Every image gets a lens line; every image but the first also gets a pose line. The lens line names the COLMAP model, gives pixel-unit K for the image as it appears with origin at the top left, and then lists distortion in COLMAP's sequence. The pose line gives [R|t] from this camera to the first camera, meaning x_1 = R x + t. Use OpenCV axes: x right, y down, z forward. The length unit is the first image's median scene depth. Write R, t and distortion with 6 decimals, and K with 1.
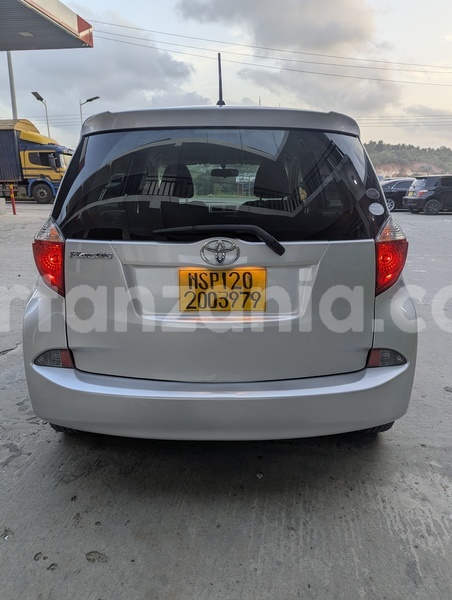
lens RADIAL K [[432.9, 0, 218.1], [0, 432.9, 293.6], [0, 0, 1]] dist [0.051924, -0.051428]
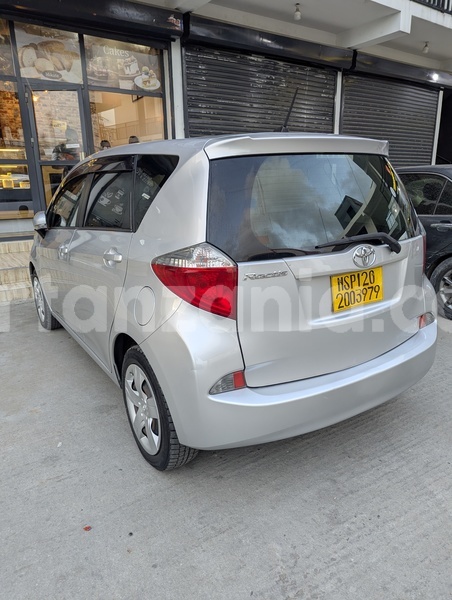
lens RADIAL K [[432.9, 0, 227.3], [0, 432.9, 301.8], [0, 0, 1]] dist [0.051924, -0.051428]
pose [[0.830568, -0.169987, 0.530340, -0.916785], [0.165804, 0.984572, 0.055912, -0.095859], [-0.531663, 0.041494, 0.845939, 0.157513]]
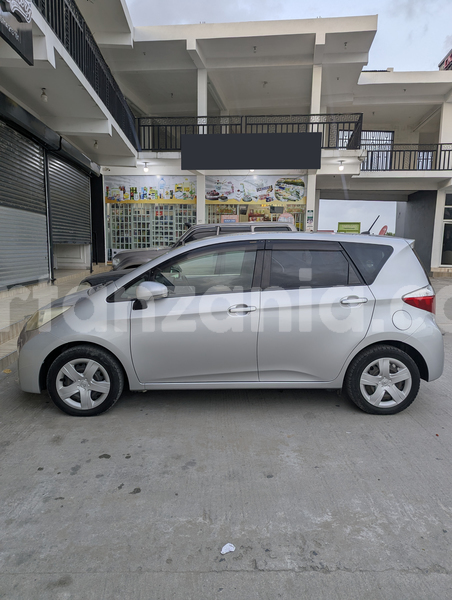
lens RADIAL K [[432.9, 0, 219.8], [0, 432.9, 304.0], [0, 0, 1]] dist [0.051924, -0.051428]
pose [[-0.030169, -0.159184, 0.986788, -3.017041], [0.252914, 0.953895, 0.161610, -0.869250], [-0.967018, 0.254448, 0.011482, 2.514758]]
